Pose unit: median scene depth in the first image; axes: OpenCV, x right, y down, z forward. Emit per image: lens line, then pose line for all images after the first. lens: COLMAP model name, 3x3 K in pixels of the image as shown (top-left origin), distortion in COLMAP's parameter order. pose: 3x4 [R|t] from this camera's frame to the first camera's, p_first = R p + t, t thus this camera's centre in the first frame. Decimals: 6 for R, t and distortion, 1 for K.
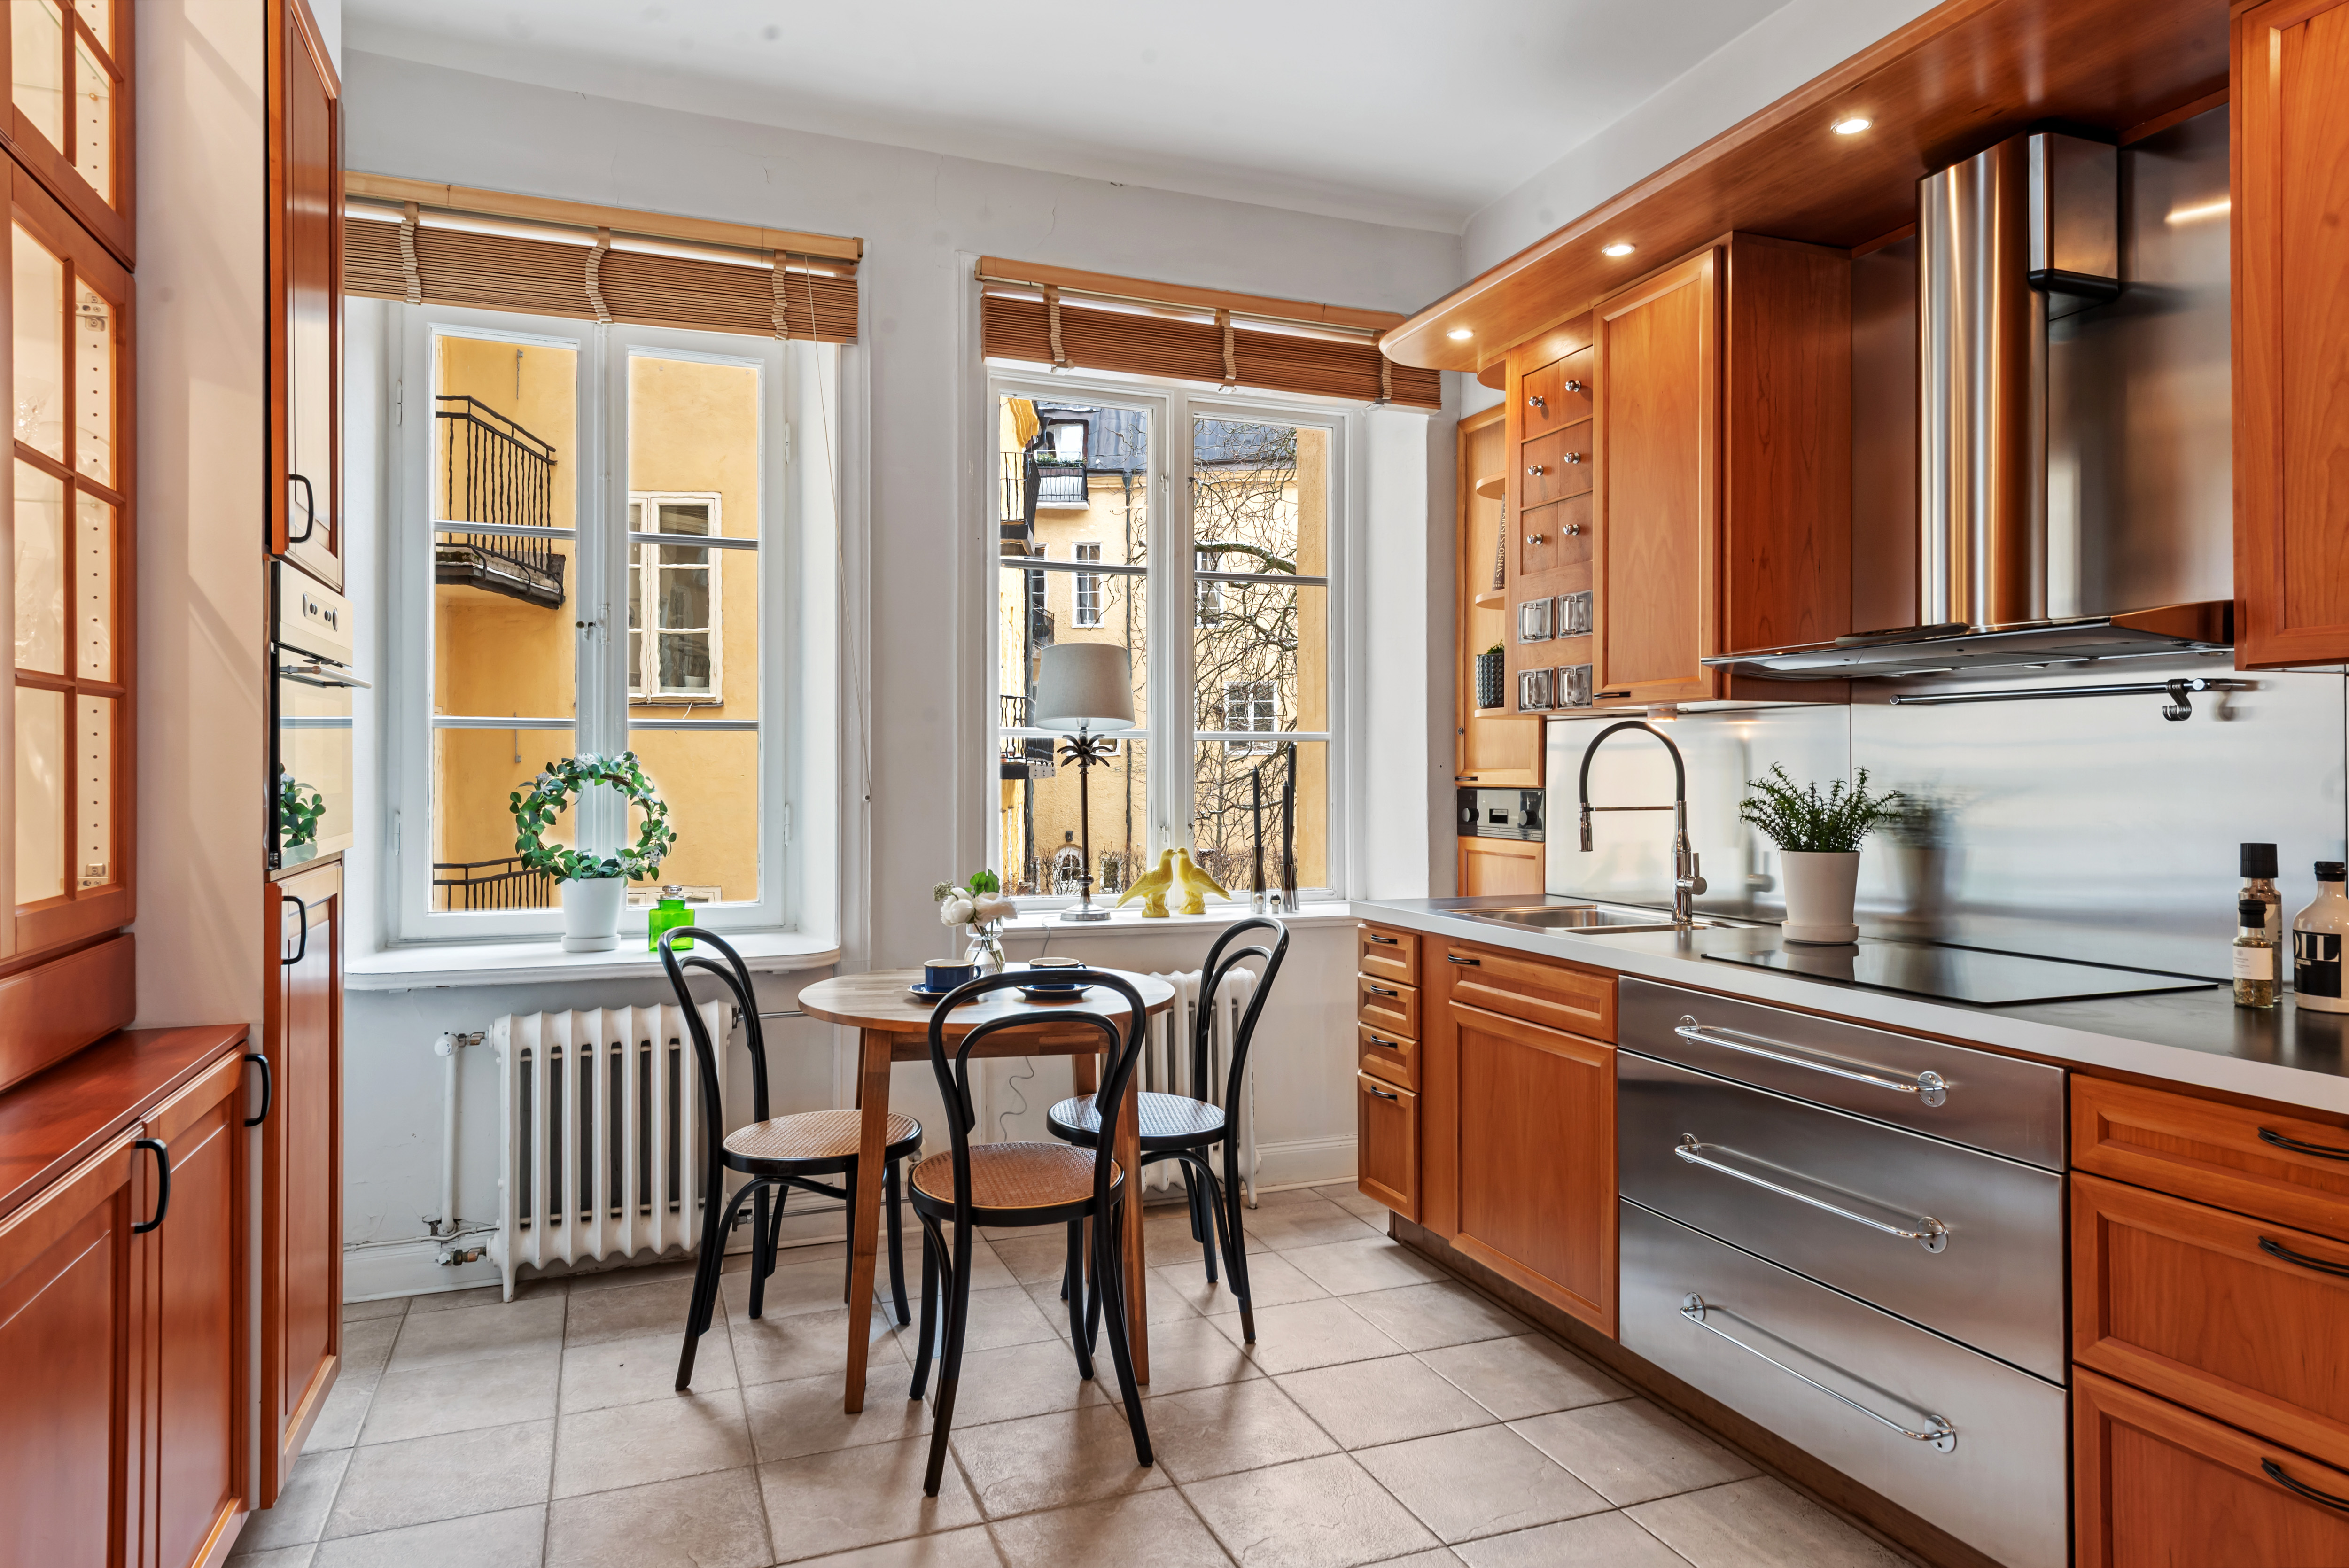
lens RADIAL K [[1415.8, 0, 1161.9], [0, 1415.8, 774.3], [0, 0, 1]] dist [0.003593, -0.000343]
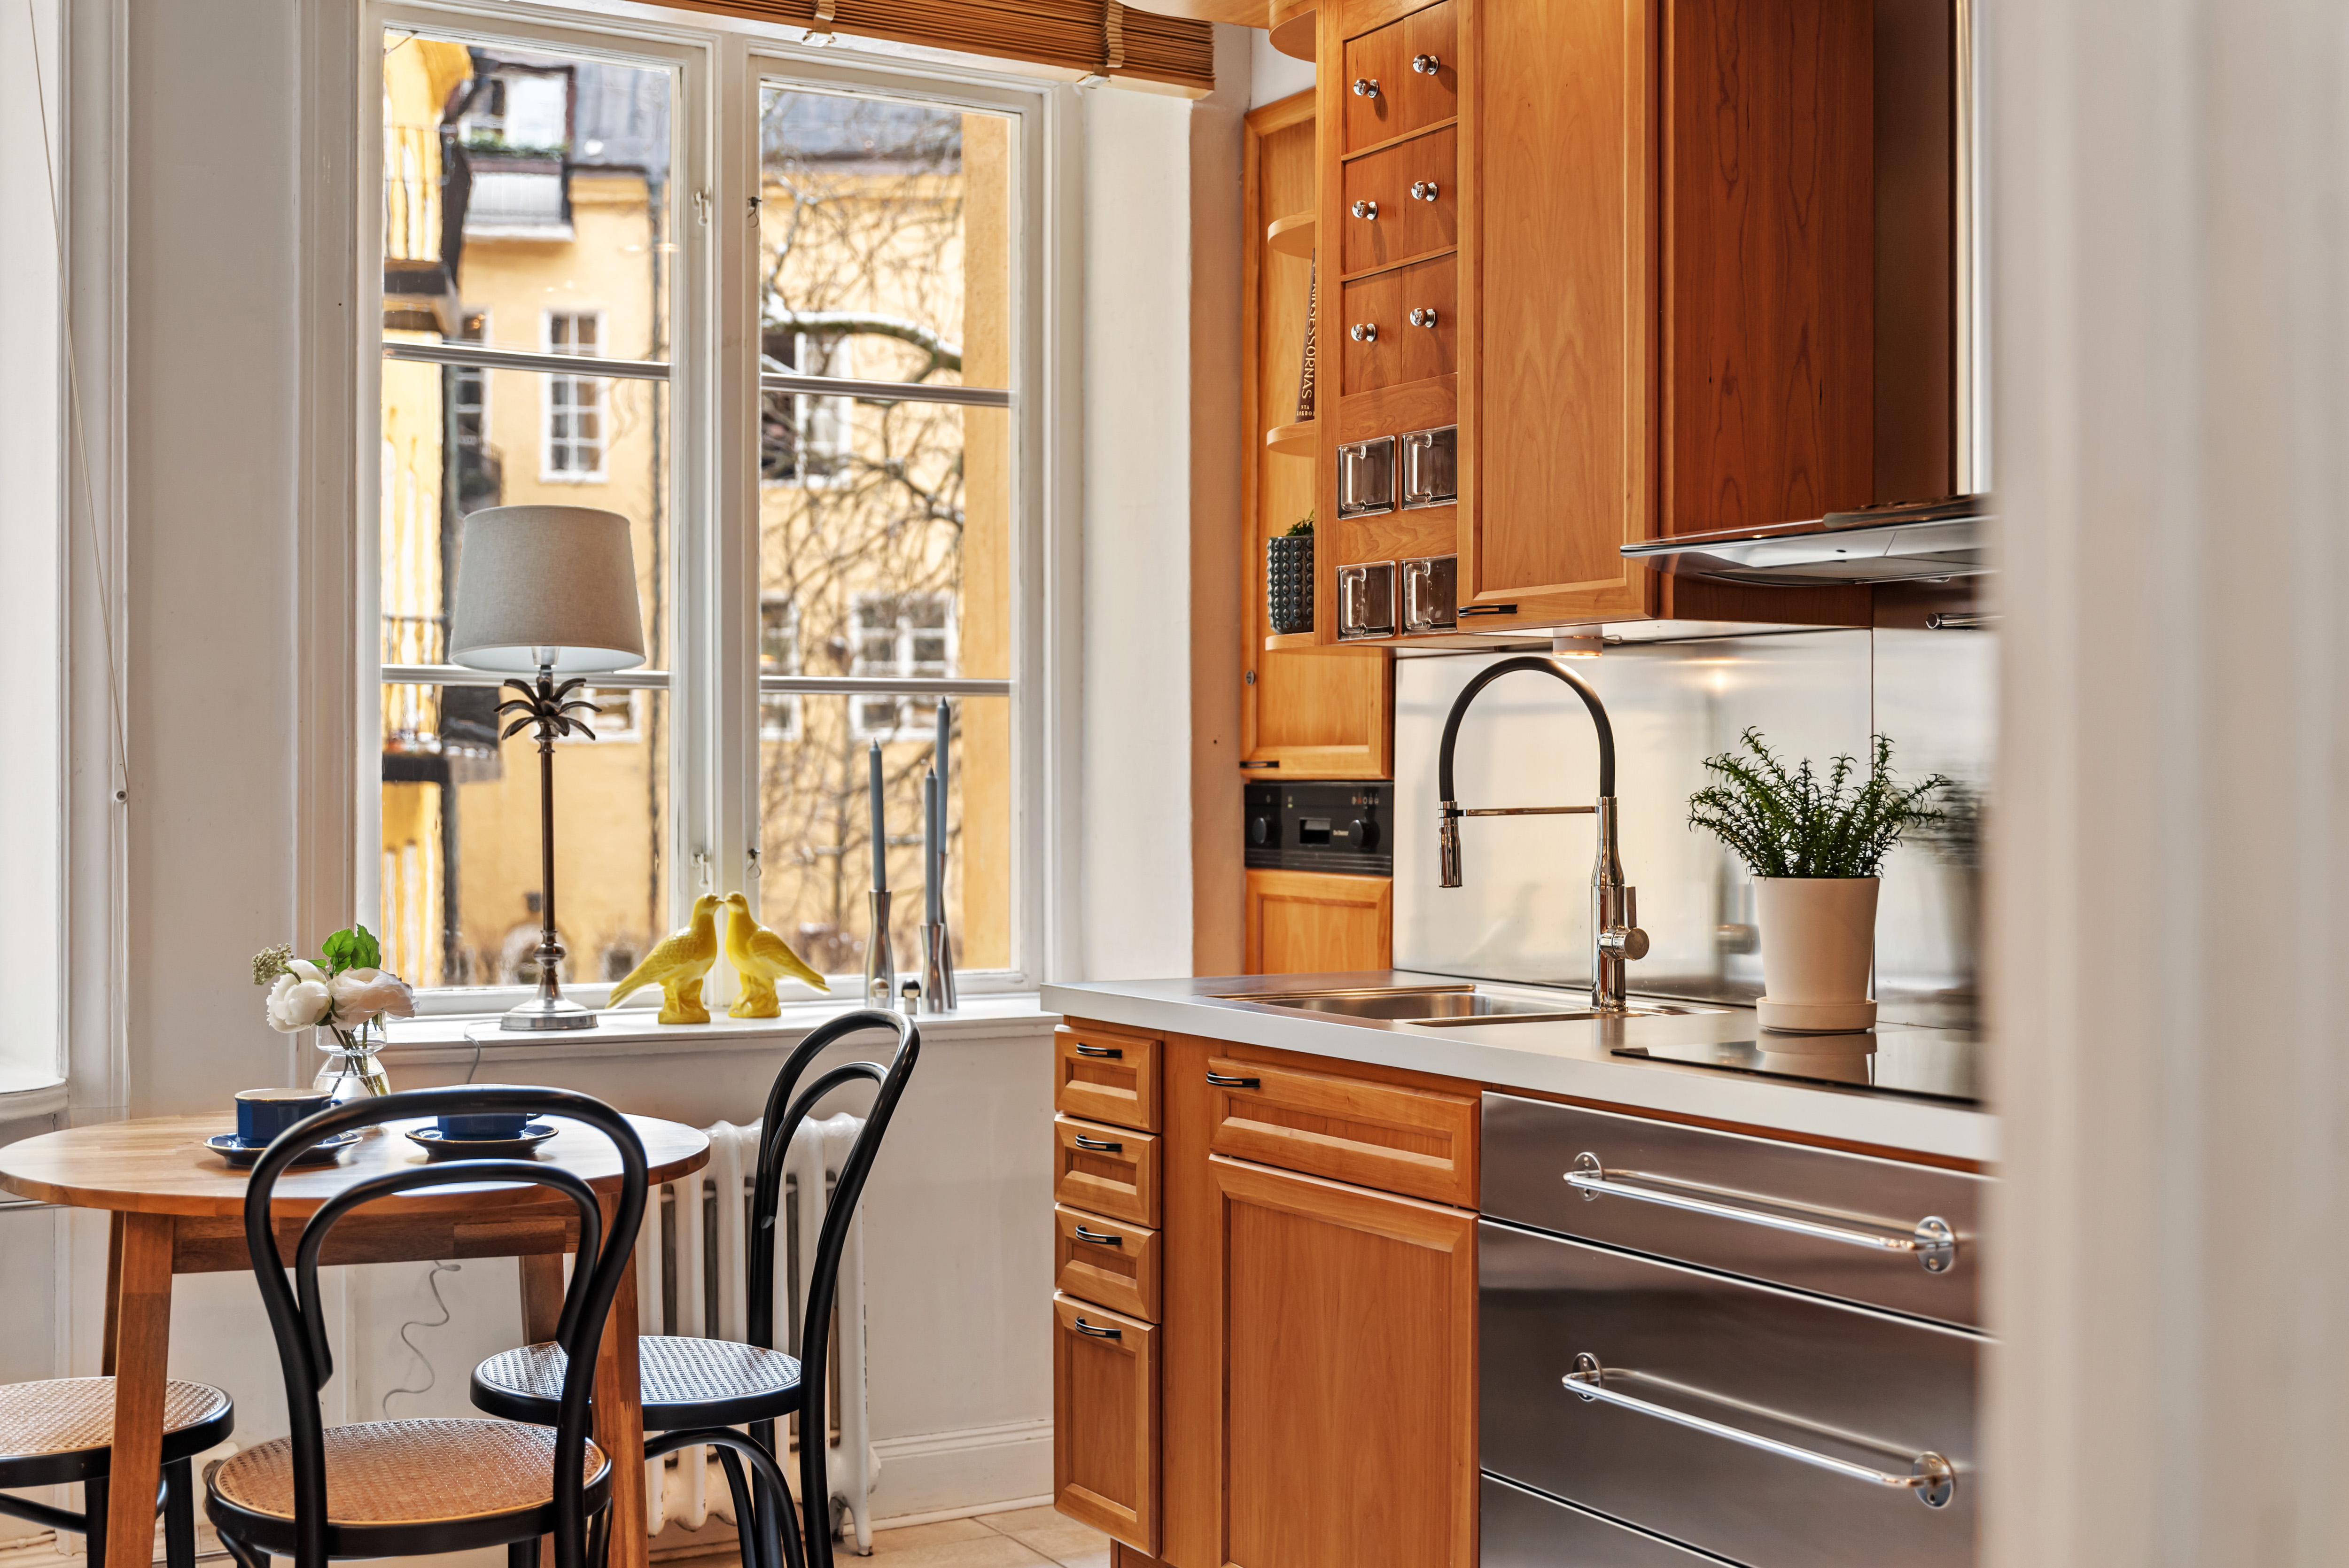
lens RADIAL K [[2846.1, 0, 1184.5], [0, 2846.1, 790.8], [0, 0, 1]] dist [-0.024667, 0.000000]
pose [[0.987418, 0.001614, 0.158121, 0.015337], [-0.001982, 0.999996, 0.002173, 0.013826], [-0.158116, -0.002459, 0.987417, -0.105713]]
